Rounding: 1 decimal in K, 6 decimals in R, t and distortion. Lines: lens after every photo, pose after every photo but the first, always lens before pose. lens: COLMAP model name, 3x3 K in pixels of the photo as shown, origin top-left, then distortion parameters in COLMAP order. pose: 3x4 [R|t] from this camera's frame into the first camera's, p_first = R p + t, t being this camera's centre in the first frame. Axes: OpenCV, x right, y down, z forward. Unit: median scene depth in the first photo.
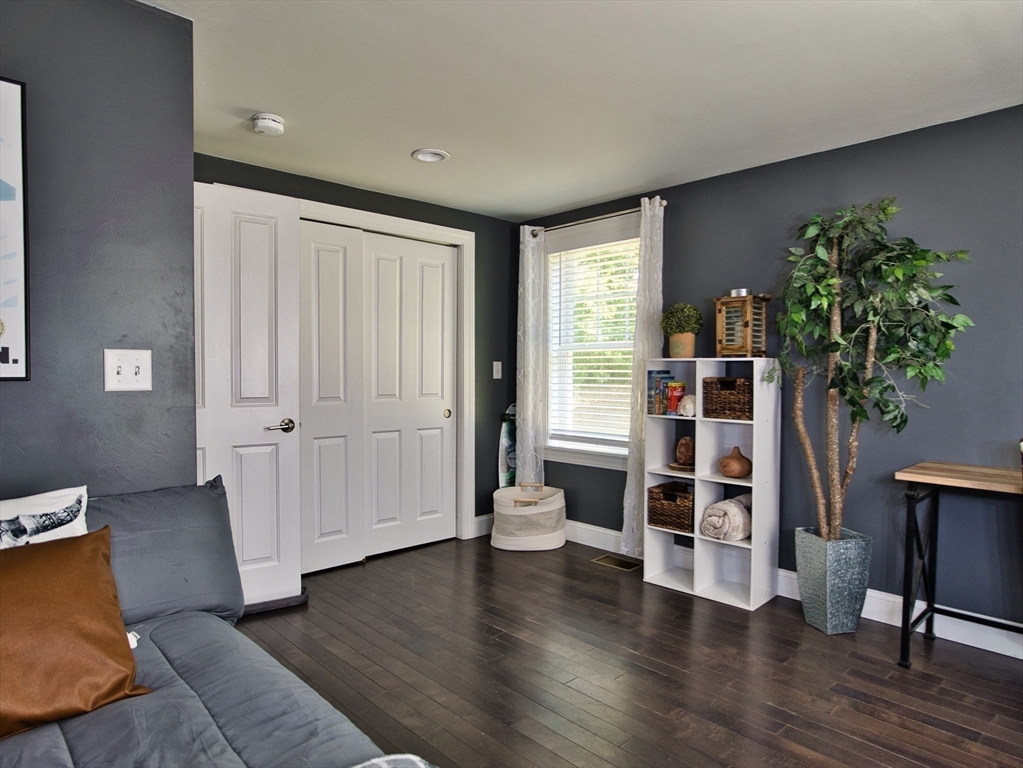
lens RADIAL K [[612.8, 0, 506.1], [0, 612.8, 388.2], [0, 0, 1]] dist [-0.037730, 0.019679]
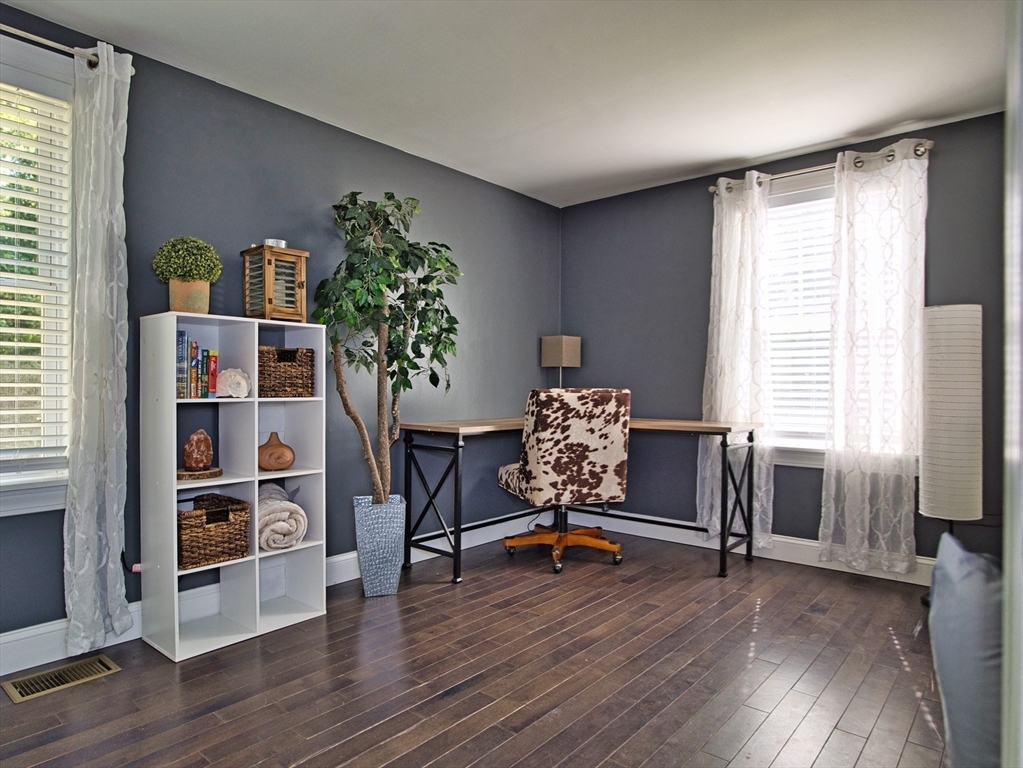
lens RADIAL K [[612.8, 0, 506.1], [0, 612.8, 388.2], [0, 0, 1]] dist [-0.037730, 0.019679]
pose [[-0.078823, -0.009462, 0.996844, -0.472738], [0.030123, 0.999476, 0.011869, 0.037595], [-0.996433, 0.030964, -0.078497, 0.774912]]
